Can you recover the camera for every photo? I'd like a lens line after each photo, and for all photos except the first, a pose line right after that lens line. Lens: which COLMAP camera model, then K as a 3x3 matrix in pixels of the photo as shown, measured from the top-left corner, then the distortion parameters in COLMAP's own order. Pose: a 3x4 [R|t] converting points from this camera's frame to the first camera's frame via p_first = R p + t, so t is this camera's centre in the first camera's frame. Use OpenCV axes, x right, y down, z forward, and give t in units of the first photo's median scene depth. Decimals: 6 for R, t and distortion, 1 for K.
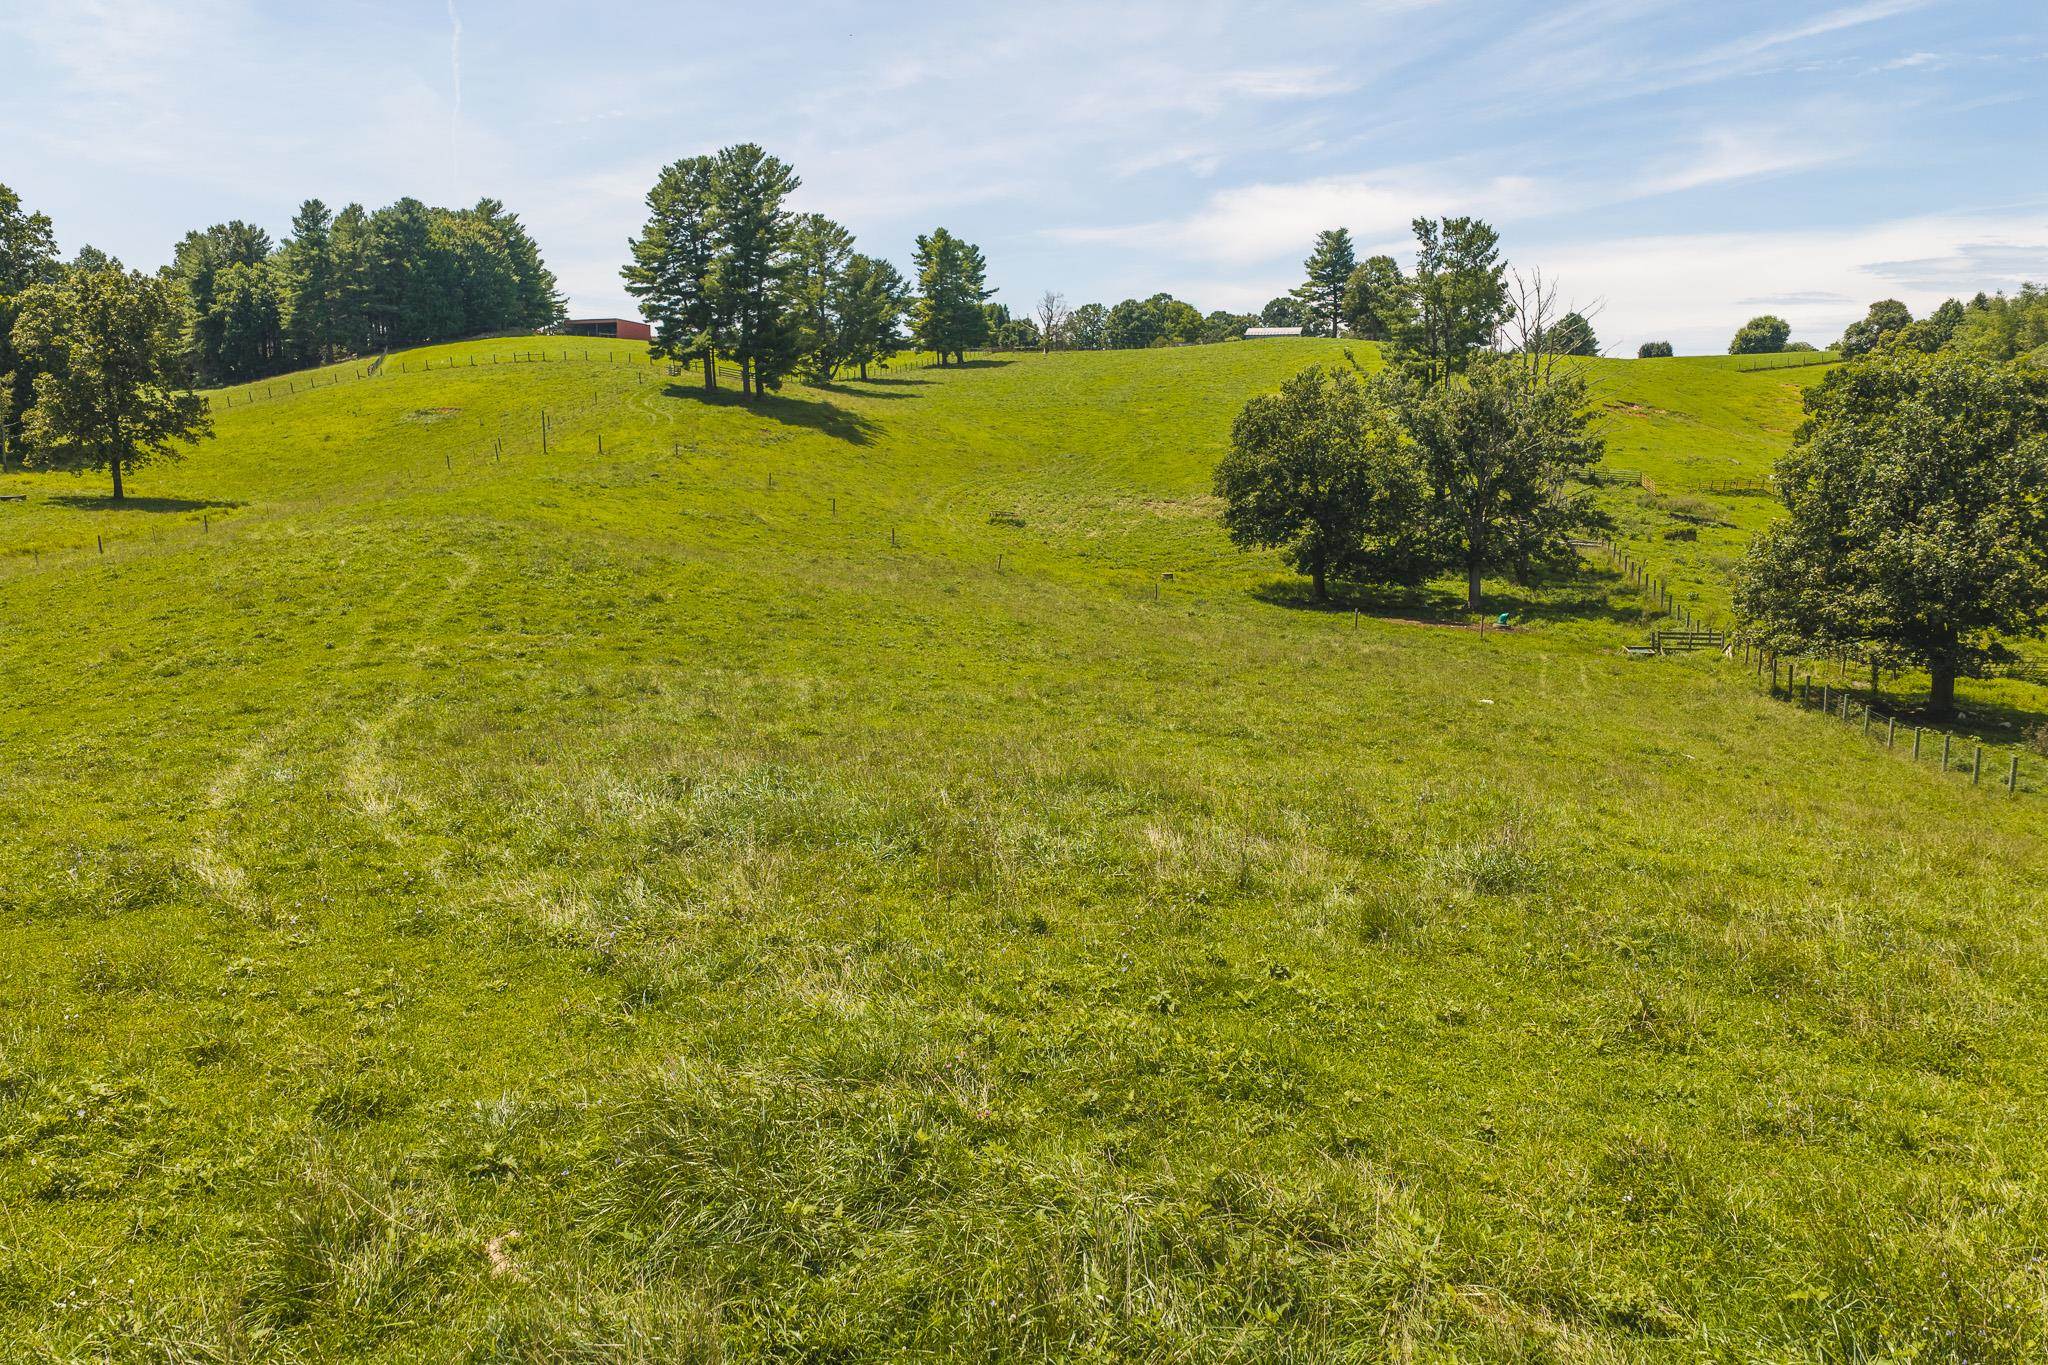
lens RADIAL K [[1698.1, 0, 1027.5], [0, 1698.1, 673.2], [0, 0, 1]] dist [0.013280, -0.012824]
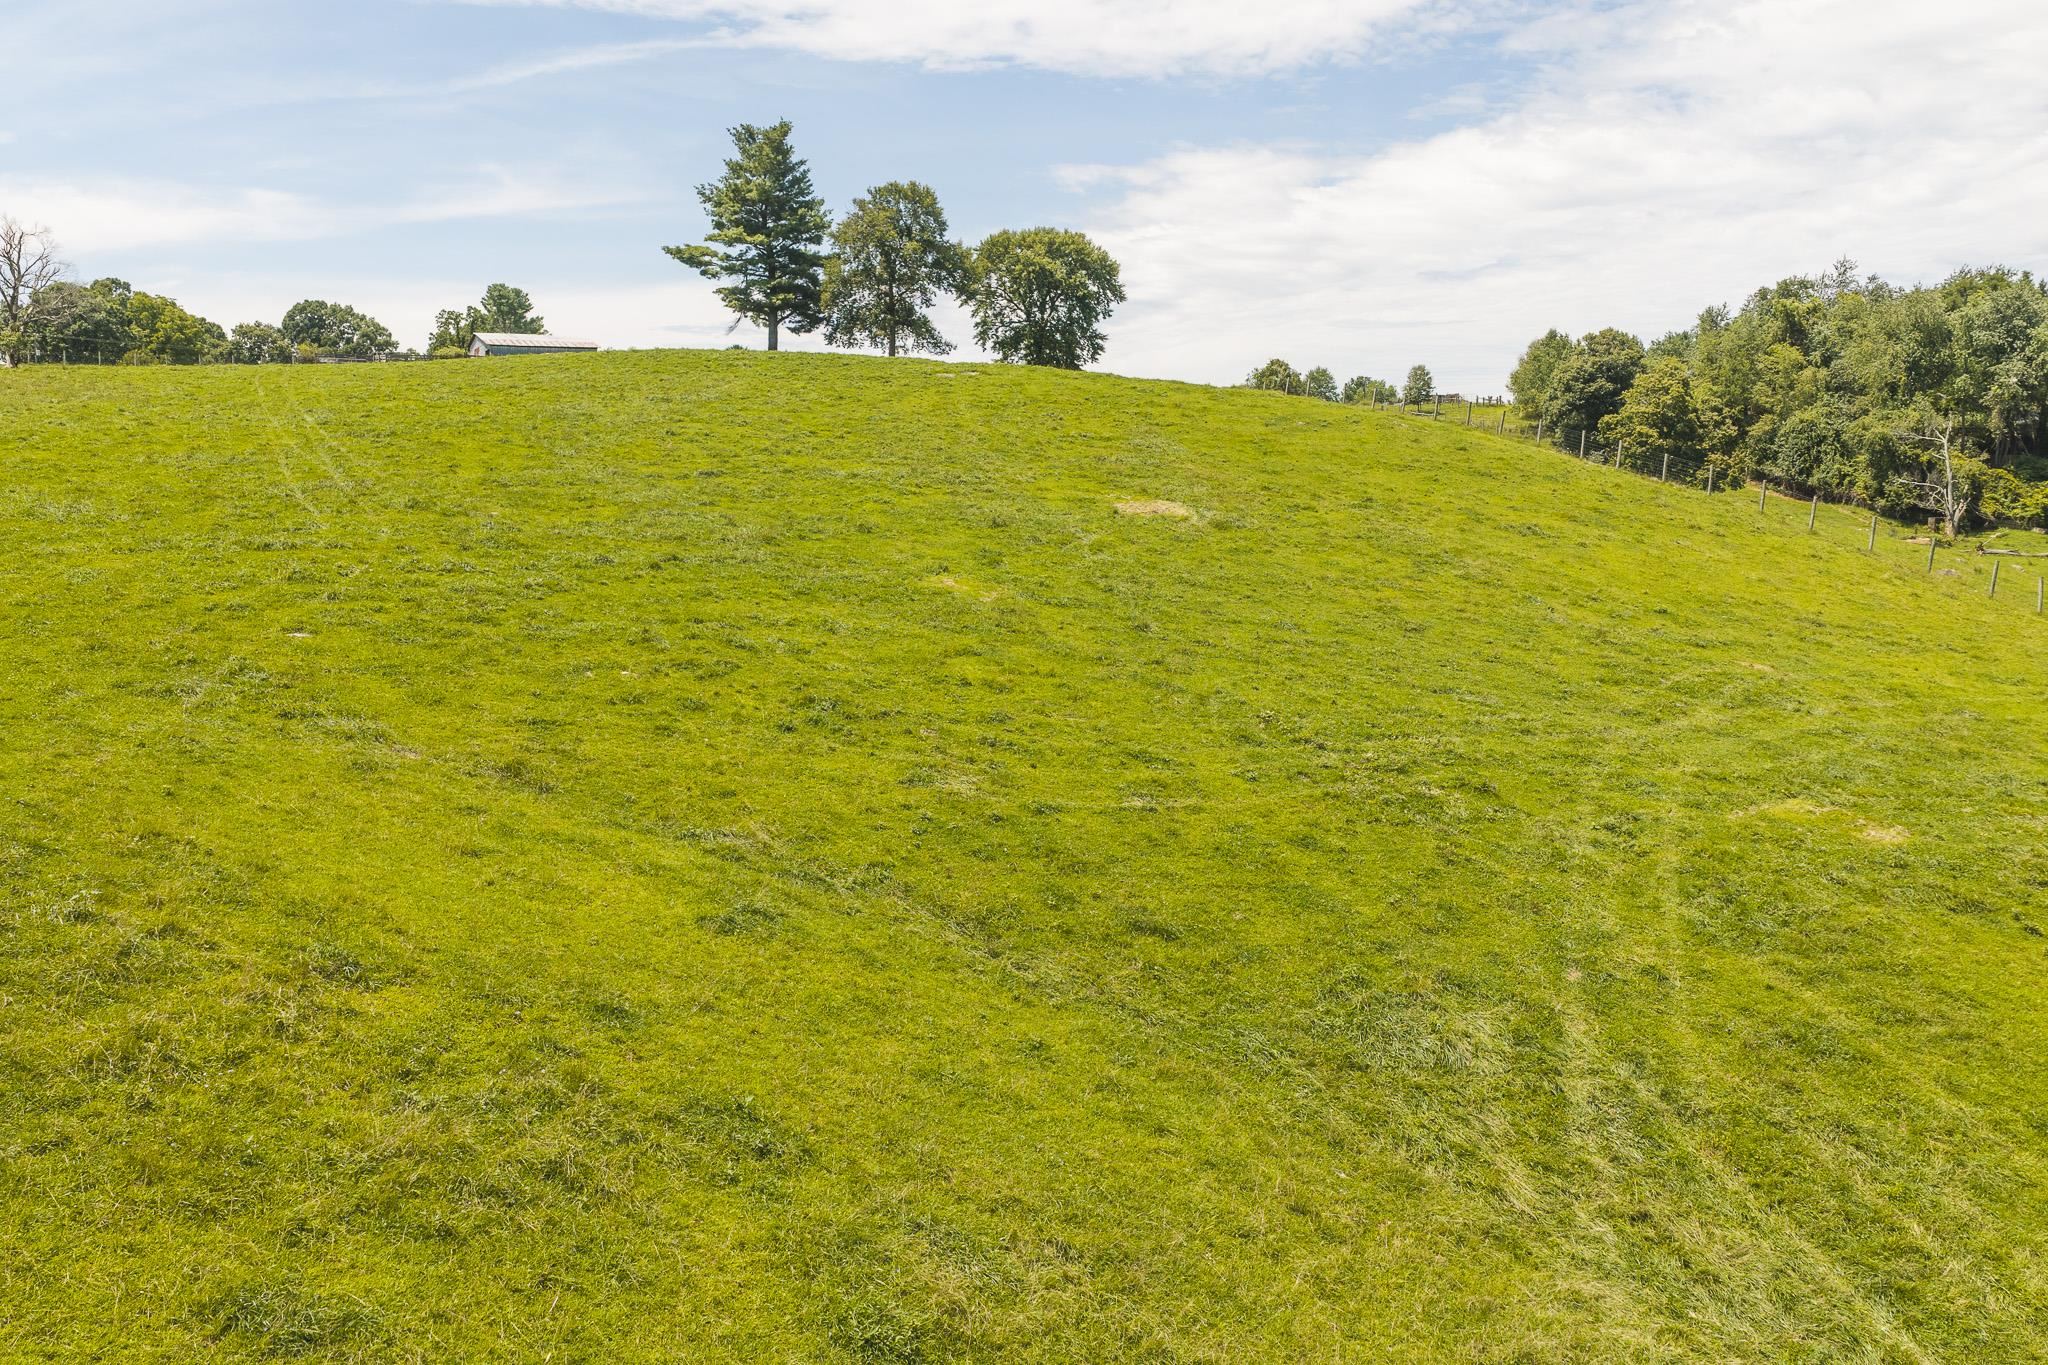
lens RADIAL K [[1698.1, 0, 1036.4], [0, 1698.1, 693.6], [0, 0, 1]] dist [0.013280, -0.012824]
pose [[0.795583, -0.079614, 0.600591, -0.060654], [0.087984, 0.996002, 0.015479, -0.123538], [-0.599422, 0.040528, 0.799407, 0.687479]]
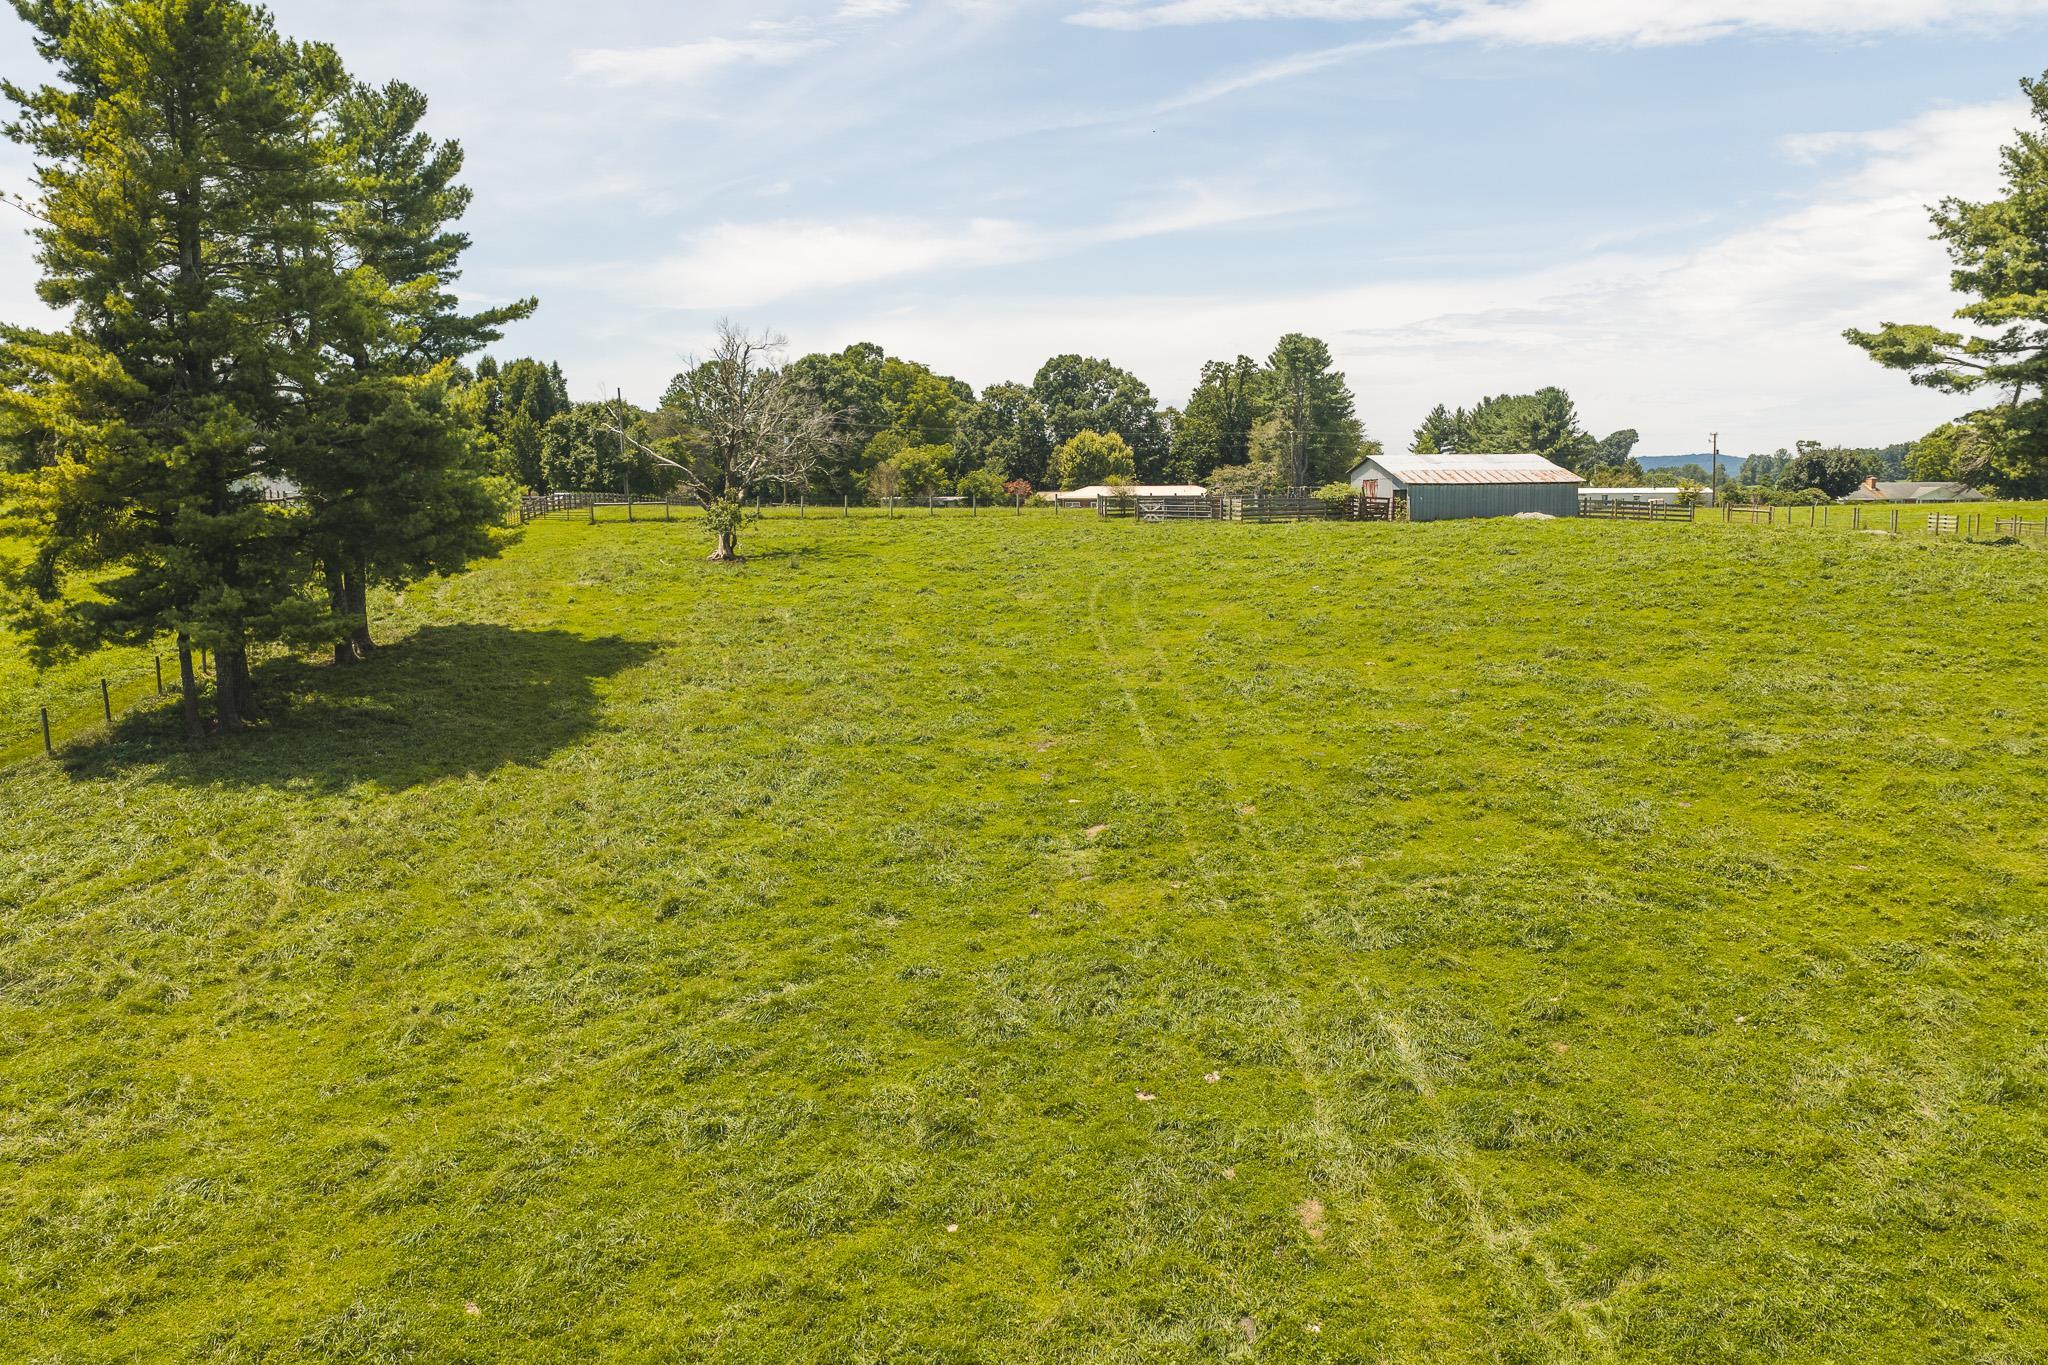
lens RADIAL K [[1698.1, 0, 1050.0], [0, 1698.1, 761.7], [0, 0, 1]] dist [0.013280, -0.012824]
pose [[0.963642, -0.050090, 0.262461, -0.017038], [0.044758, 0.998653, 0.026258, -0.211289], [-0.263422, -0.013556, 0.964585, 0.955351]]
